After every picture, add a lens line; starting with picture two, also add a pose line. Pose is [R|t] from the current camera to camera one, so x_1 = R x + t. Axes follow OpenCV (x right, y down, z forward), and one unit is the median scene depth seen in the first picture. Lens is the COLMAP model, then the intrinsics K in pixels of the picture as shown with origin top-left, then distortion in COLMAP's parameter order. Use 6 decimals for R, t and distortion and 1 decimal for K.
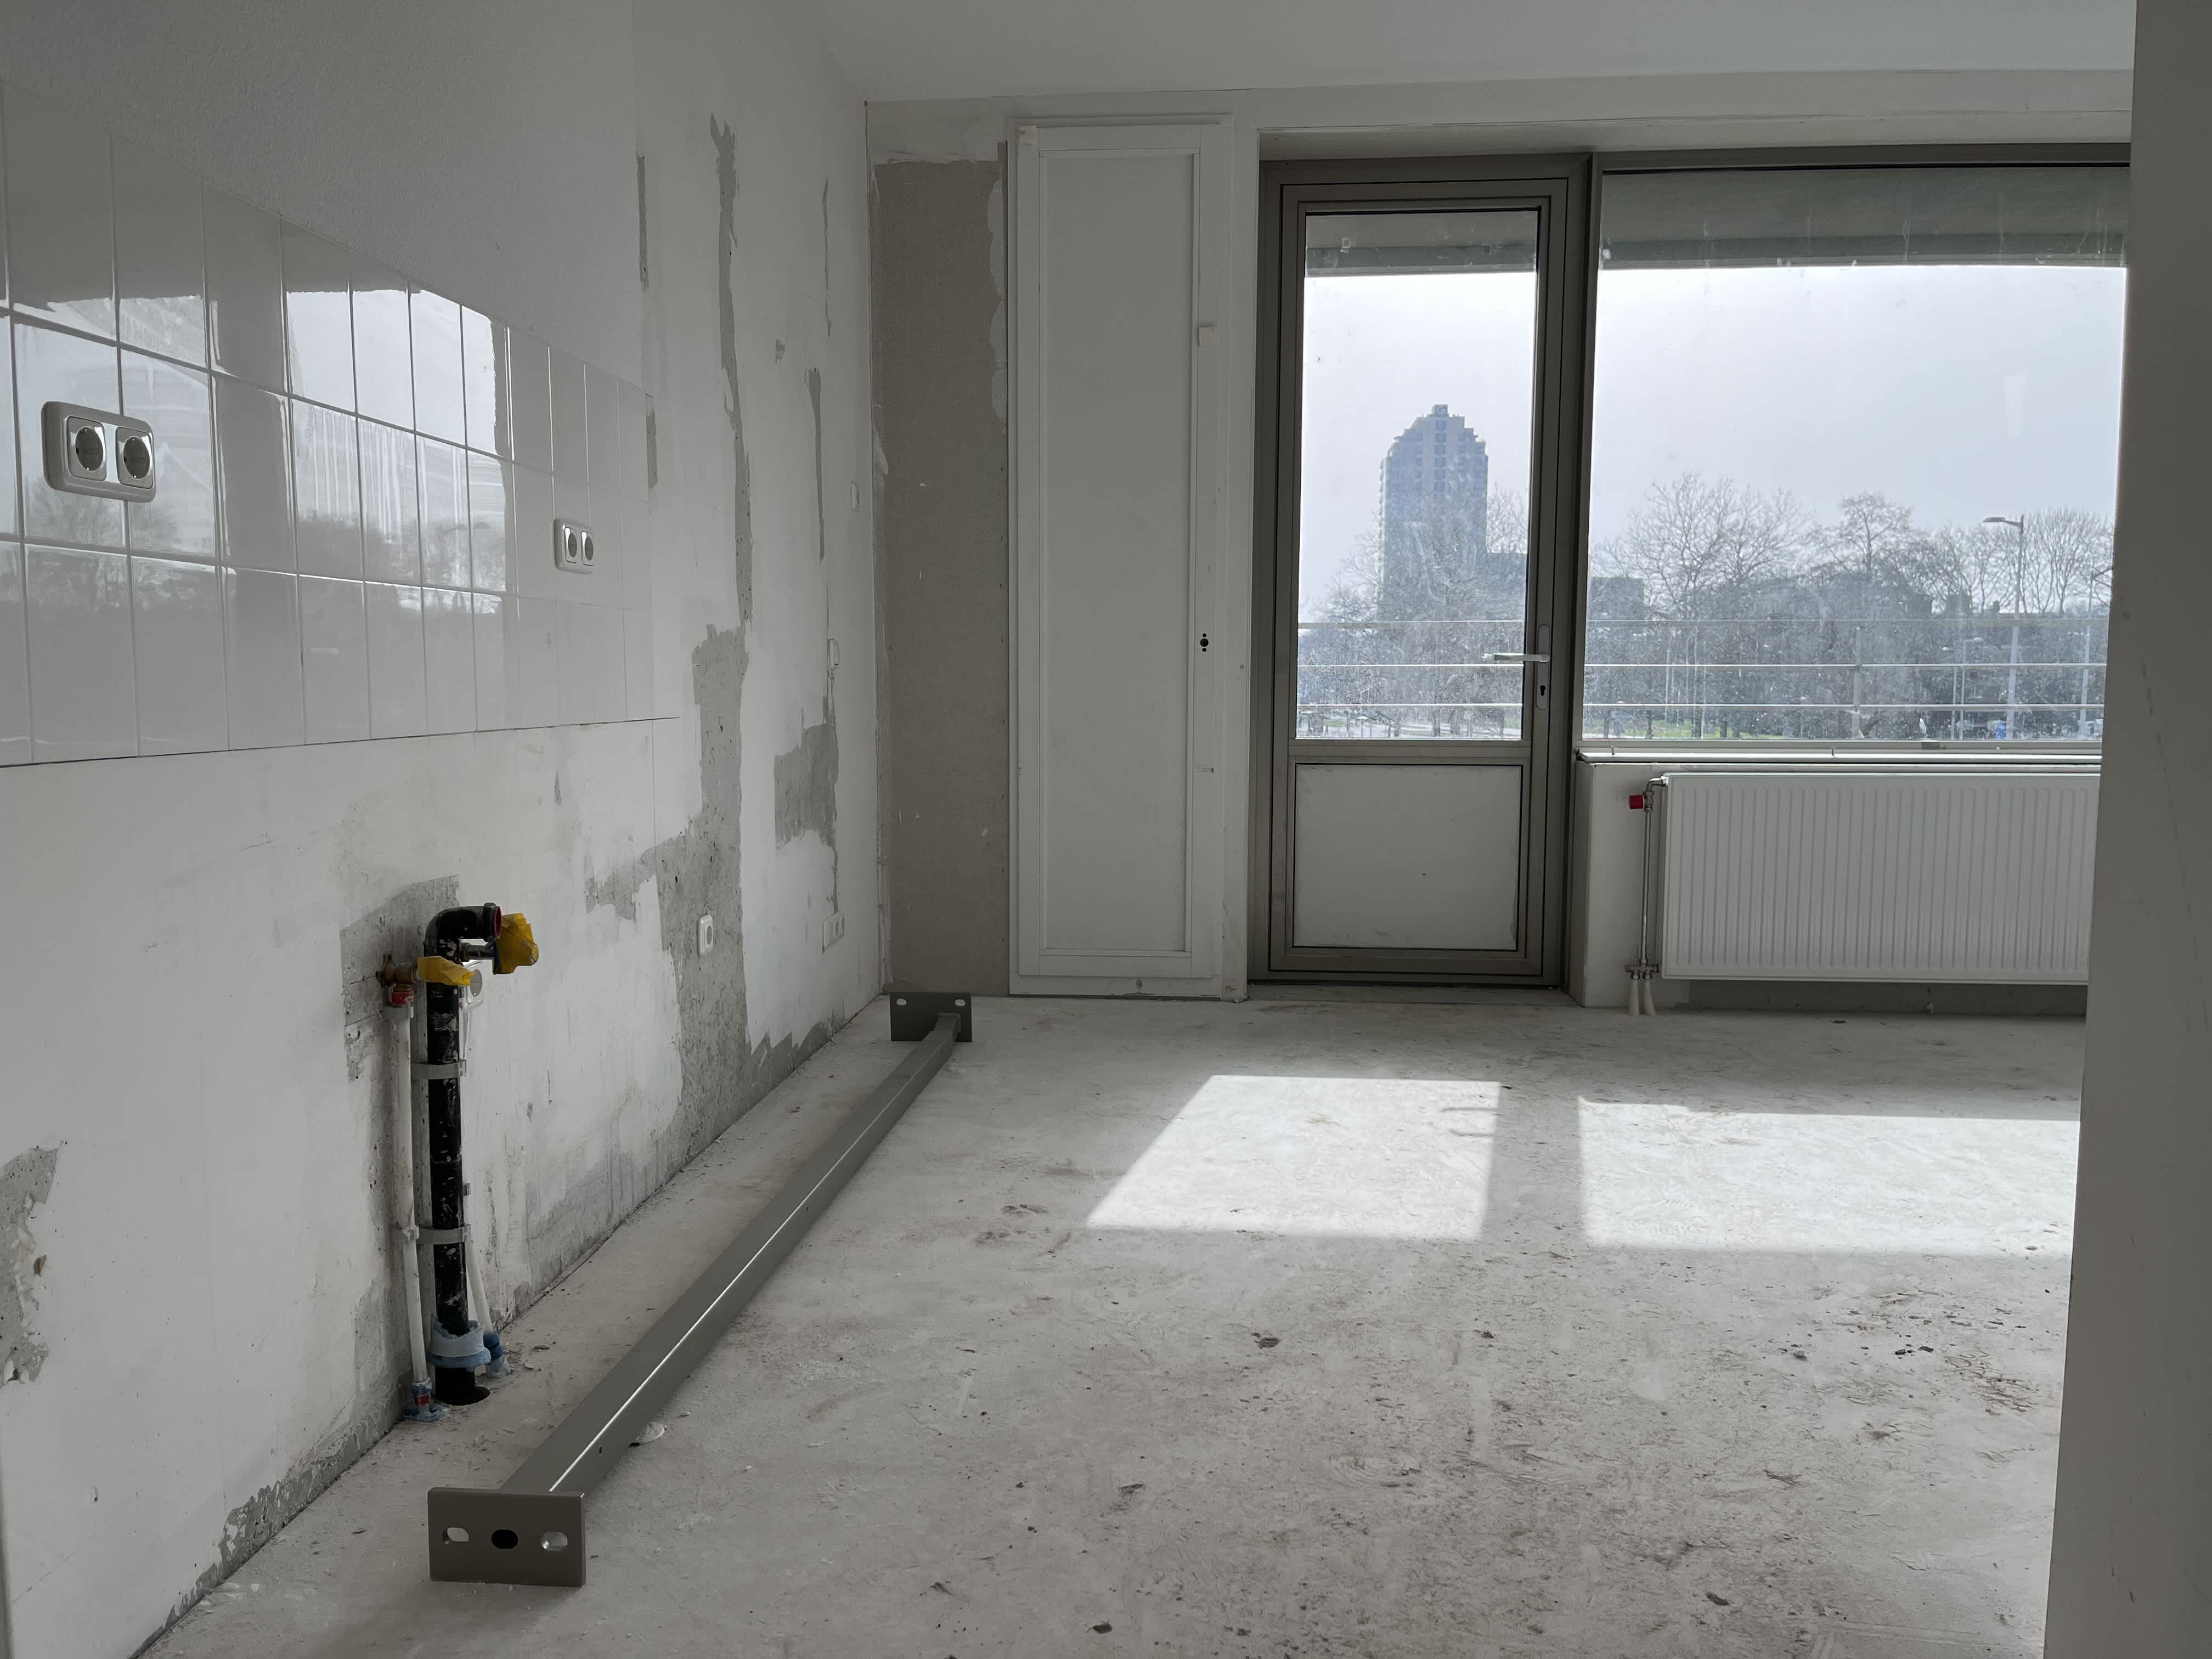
lens RADIAL K [[1680.2, 0, 1108.3], [0, 1680.2, 838.8], [0, 0, 1]] dist [0.035873, -0.004237]
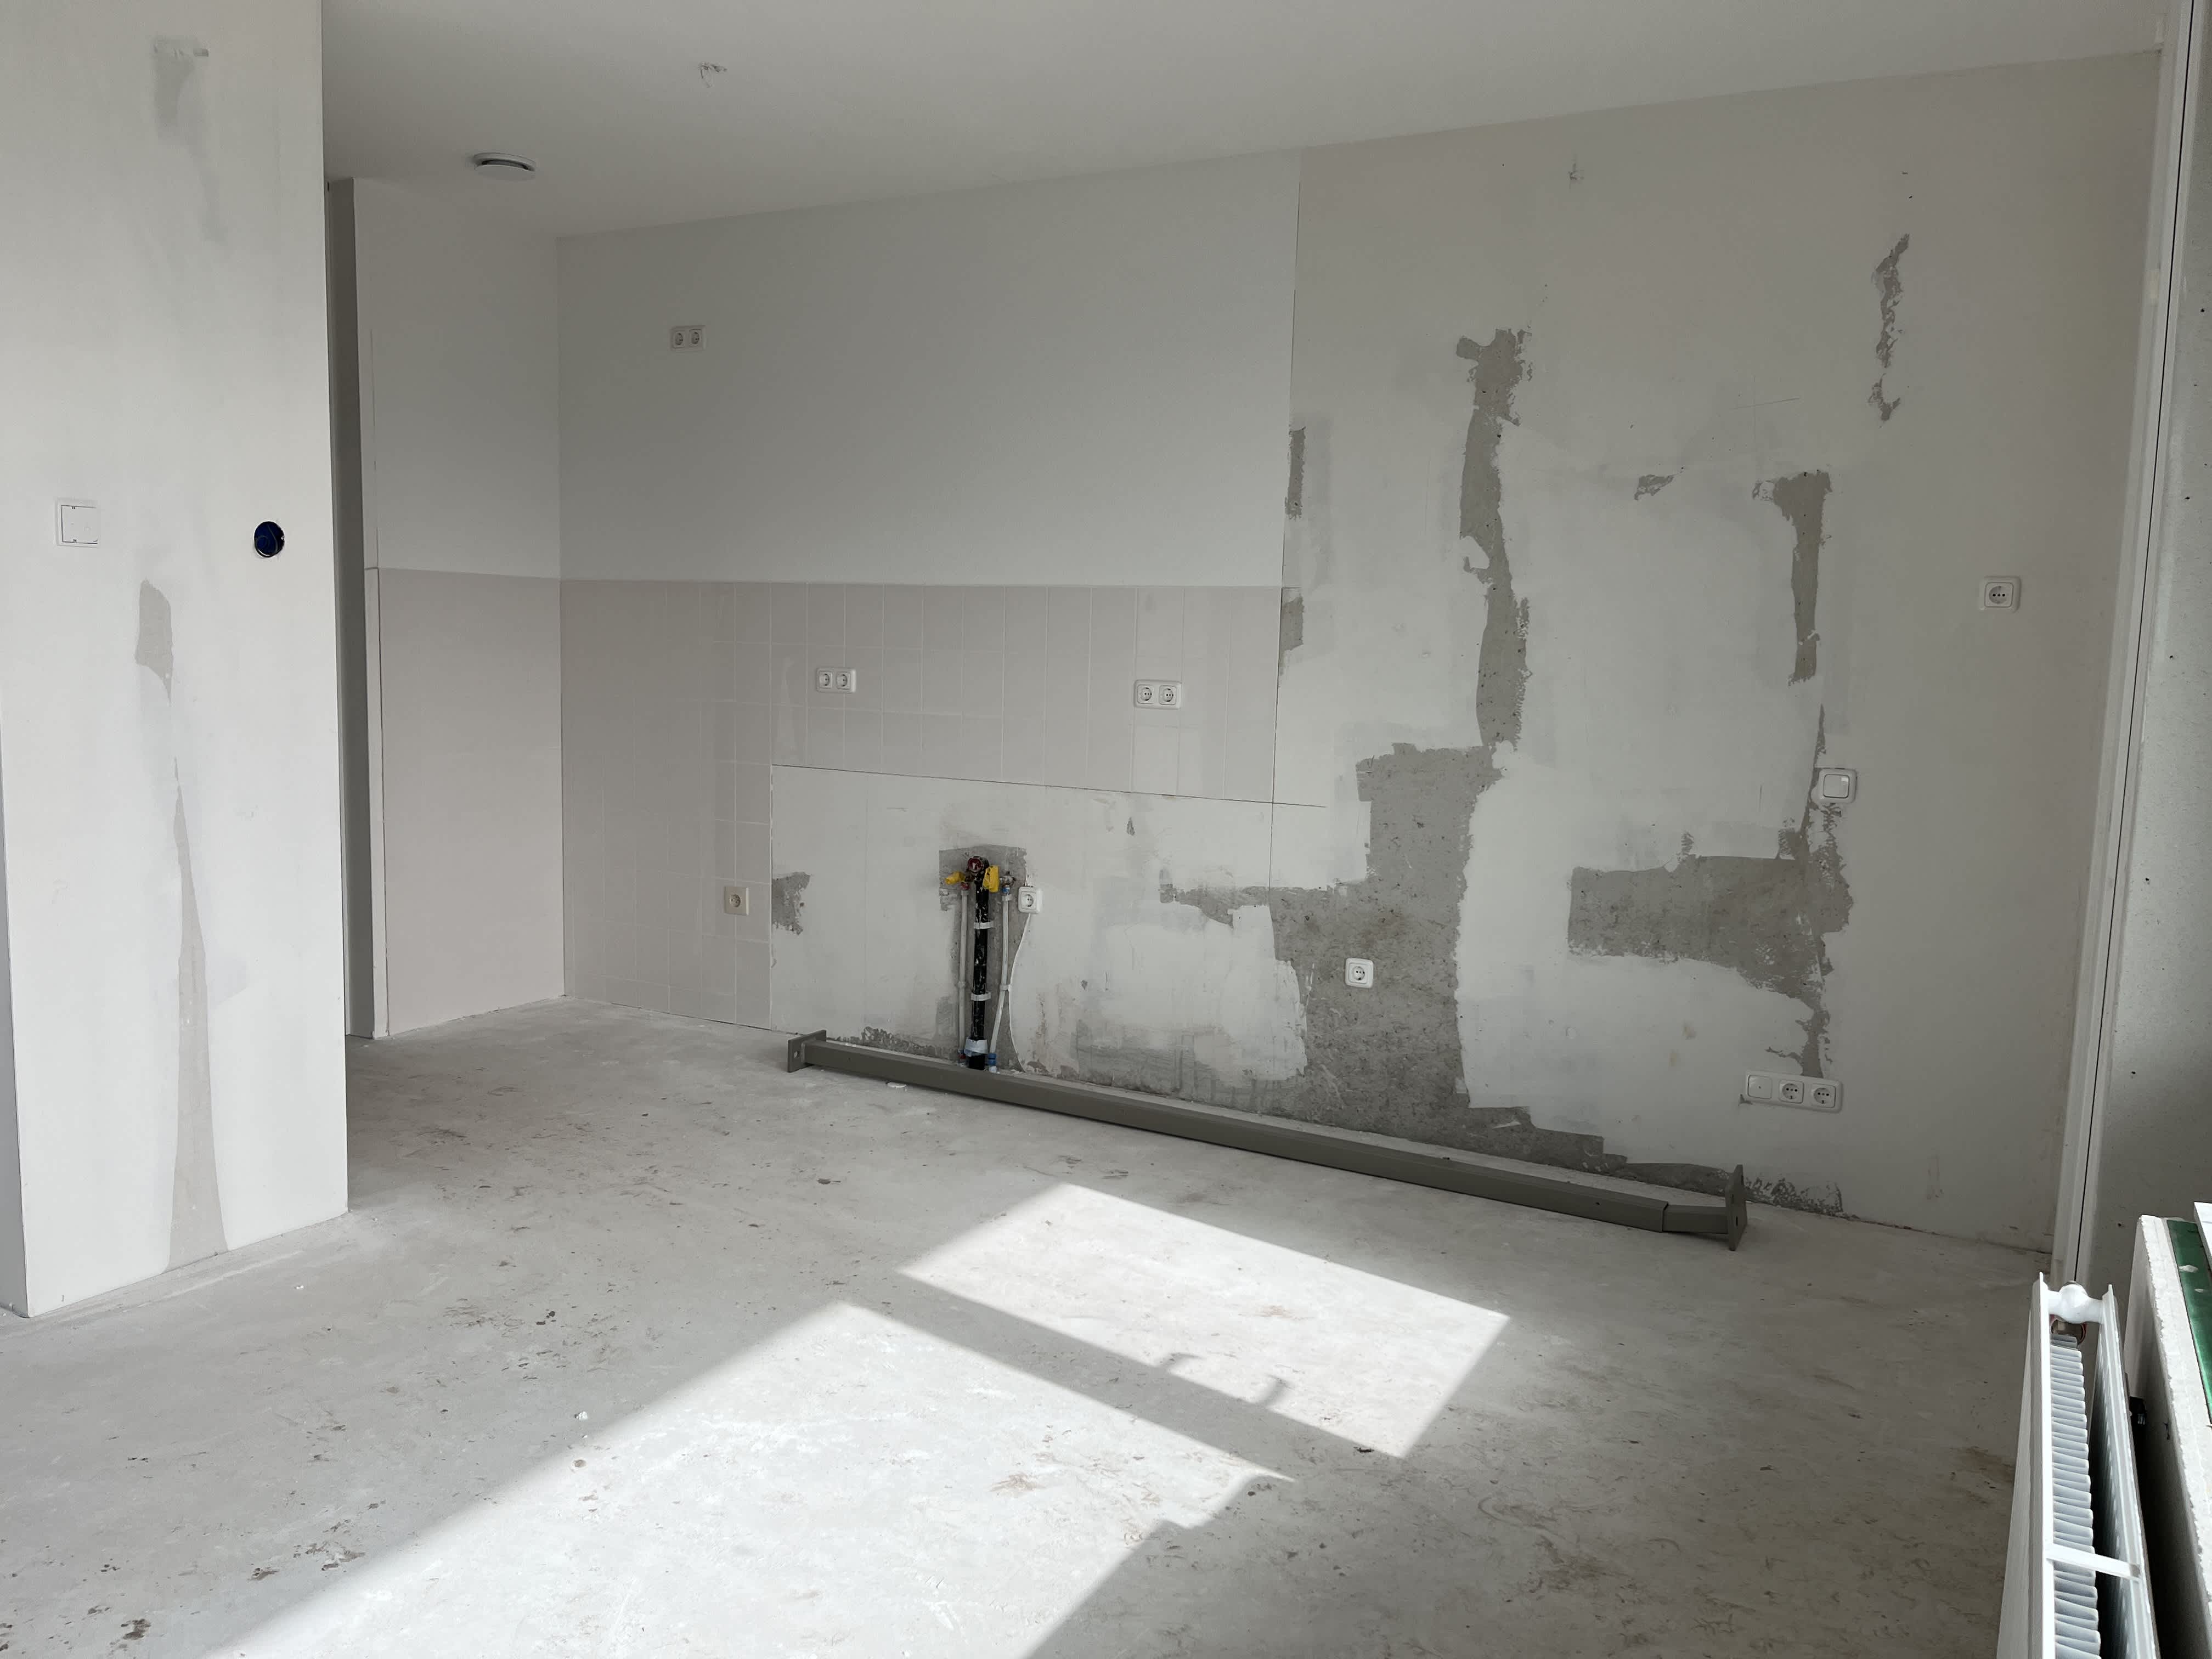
lens RADIAL K [[1668.1, 0, 1092.0], [0, 1668.1, 828.9], [0, 0, 1]] dist [0.061715, -0.063600]
pose [[-0.413471, 0.090857, -0.905973, 0.954978], [-0.115447, 0.981747, 0.151144, -0.212085], [0.903169, 0.167086, -0.395434, 1.208172]]
